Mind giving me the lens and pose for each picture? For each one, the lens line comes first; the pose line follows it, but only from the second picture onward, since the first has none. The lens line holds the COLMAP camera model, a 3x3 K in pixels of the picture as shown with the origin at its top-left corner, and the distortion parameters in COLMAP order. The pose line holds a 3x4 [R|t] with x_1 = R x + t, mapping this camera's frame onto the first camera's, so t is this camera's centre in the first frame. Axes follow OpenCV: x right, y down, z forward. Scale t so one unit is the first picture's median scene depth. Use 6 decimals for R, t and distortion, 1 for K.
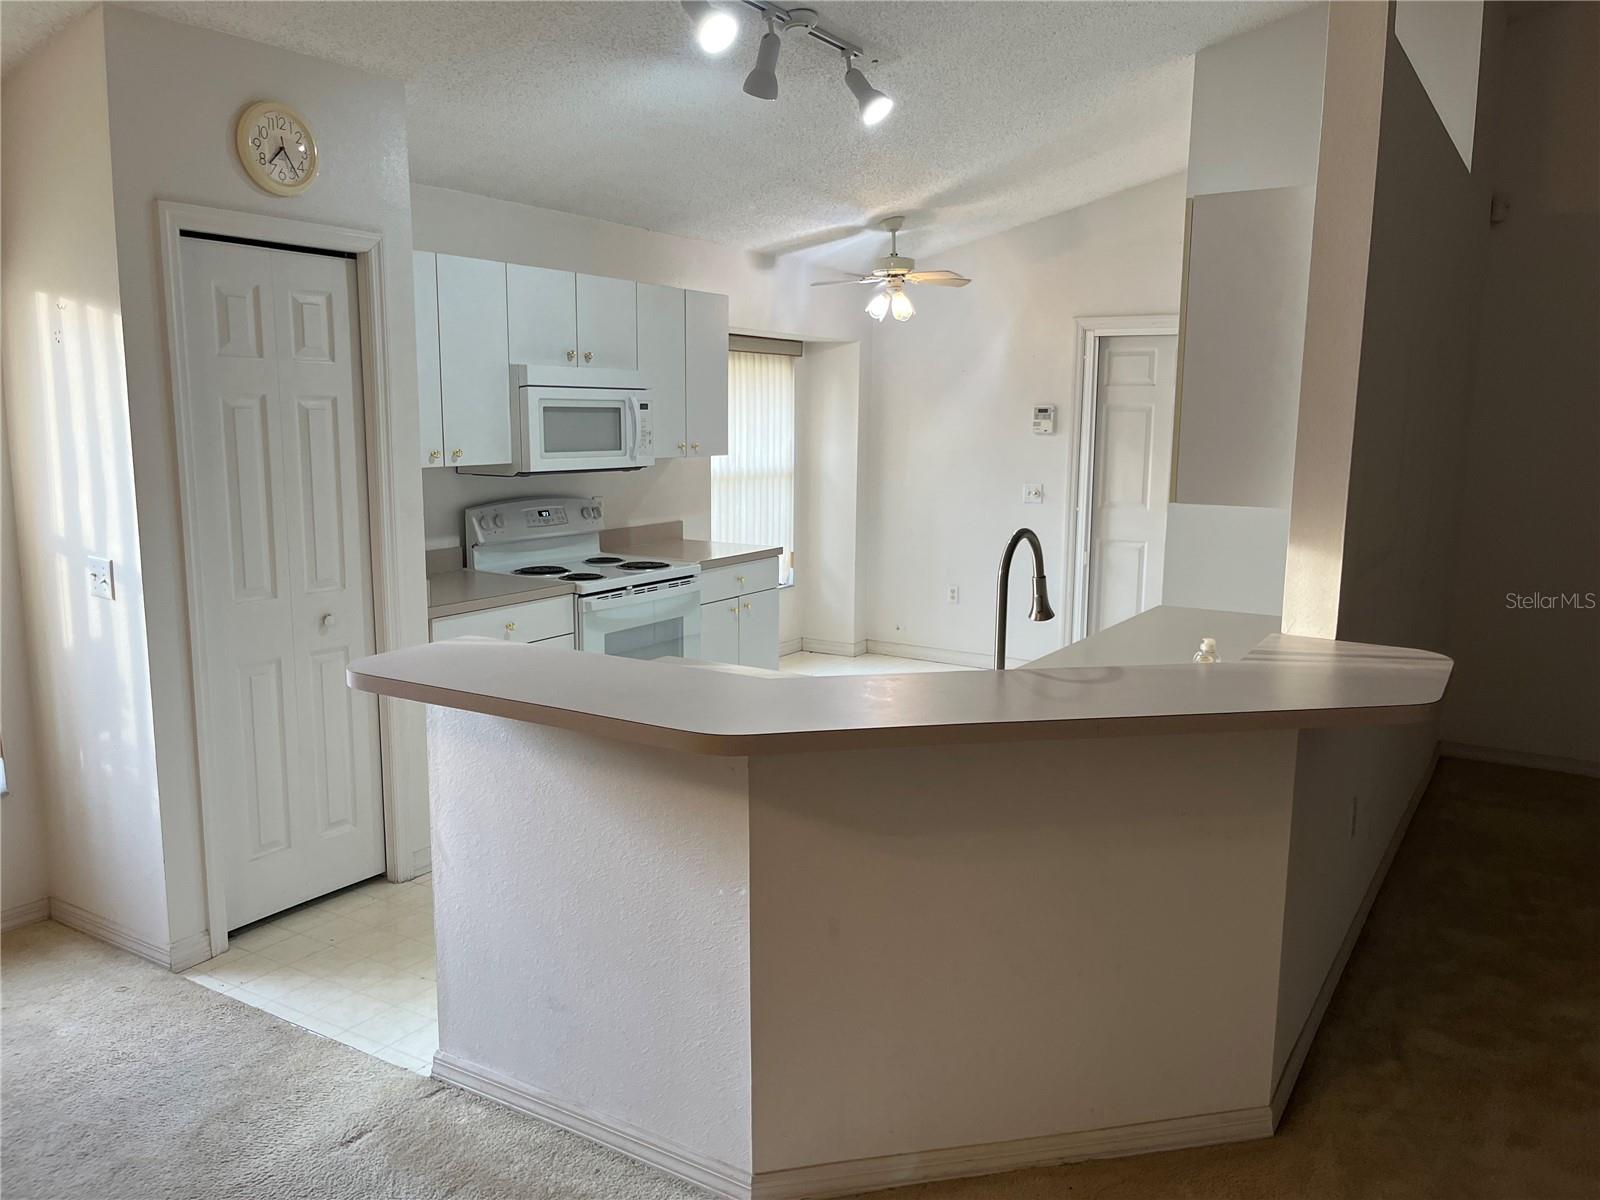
lens RADIAL K [[1219.1, 0, 804.7], [0, 1219.1, 605.7], [0, 0, 1]] dist [0.055367, -0.087614]
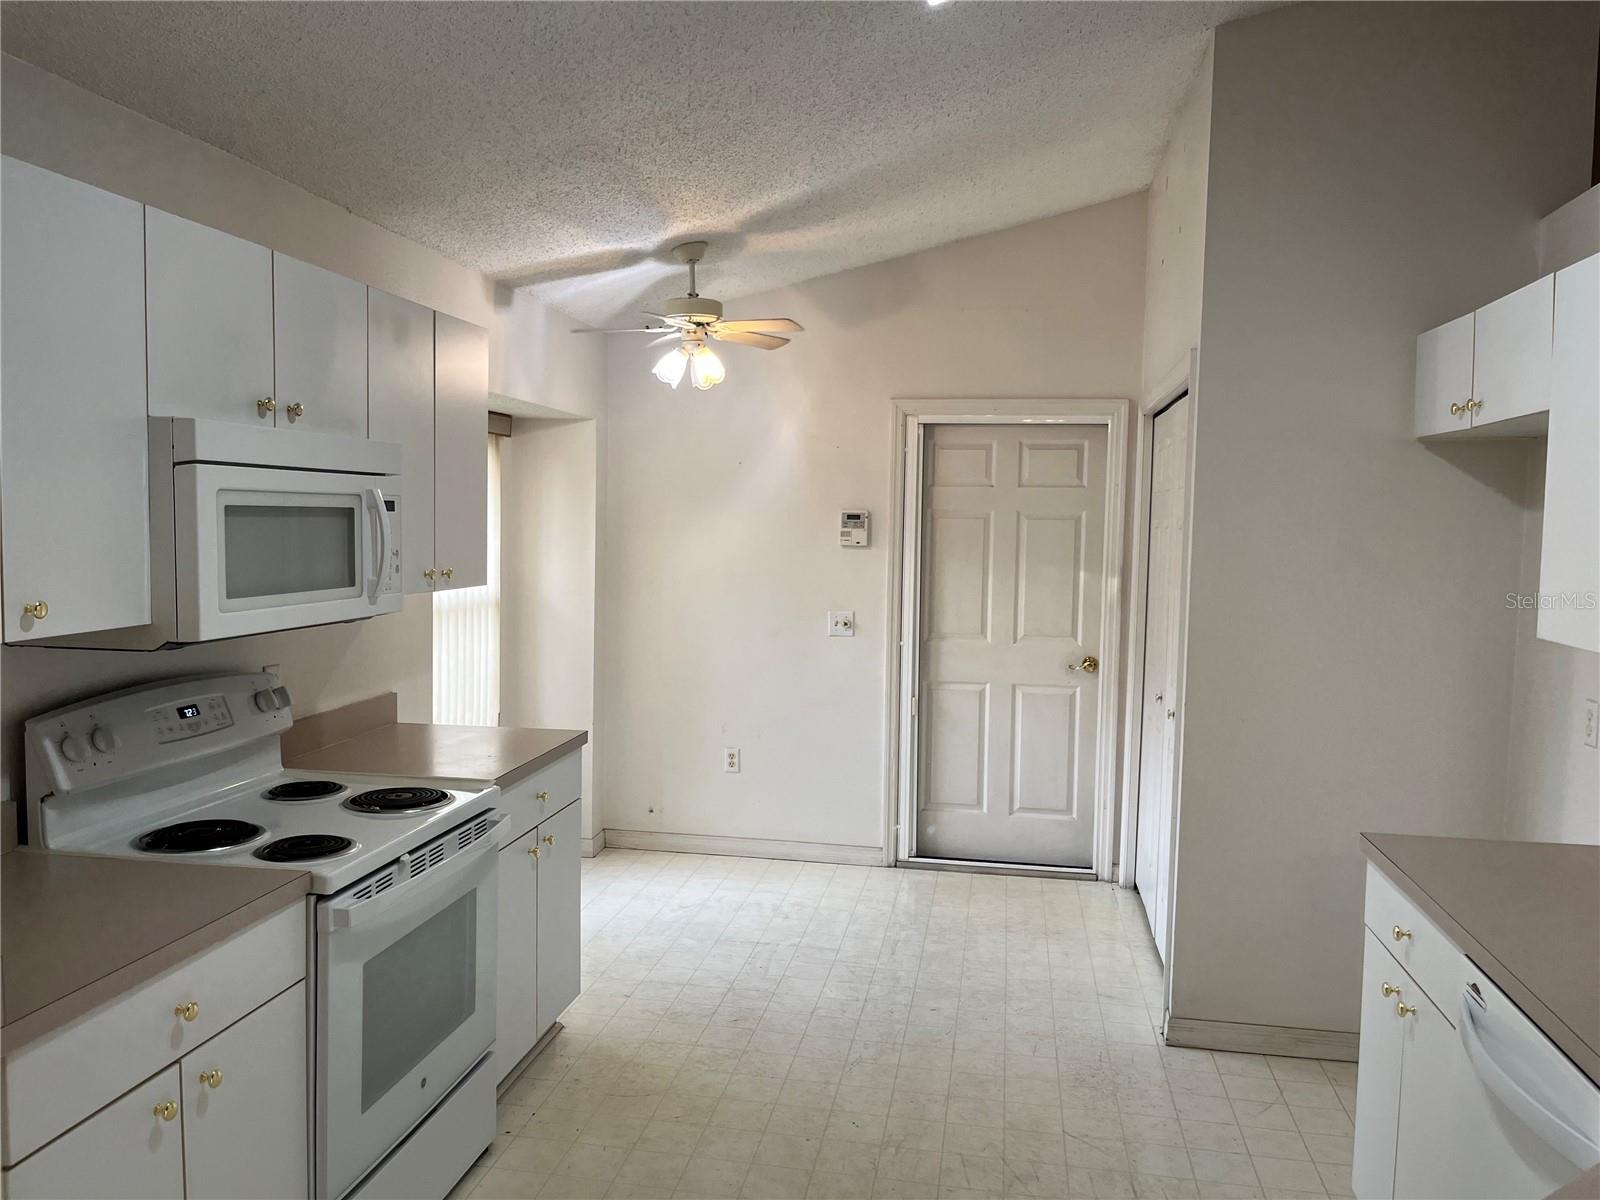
lens RADIAL K [[1219.1, 0, 805.2], [0, 1219.1, 597.0], [0, 0, 1]] dist [0.055367, -0.087614]
pose [[0.925934, -0.018912, 0.377211, -0.169249], [0.052564, 0.995479, -0.079117, -0.069739], [-0.374009, 0.093085, 0.922742, 0.429976]]
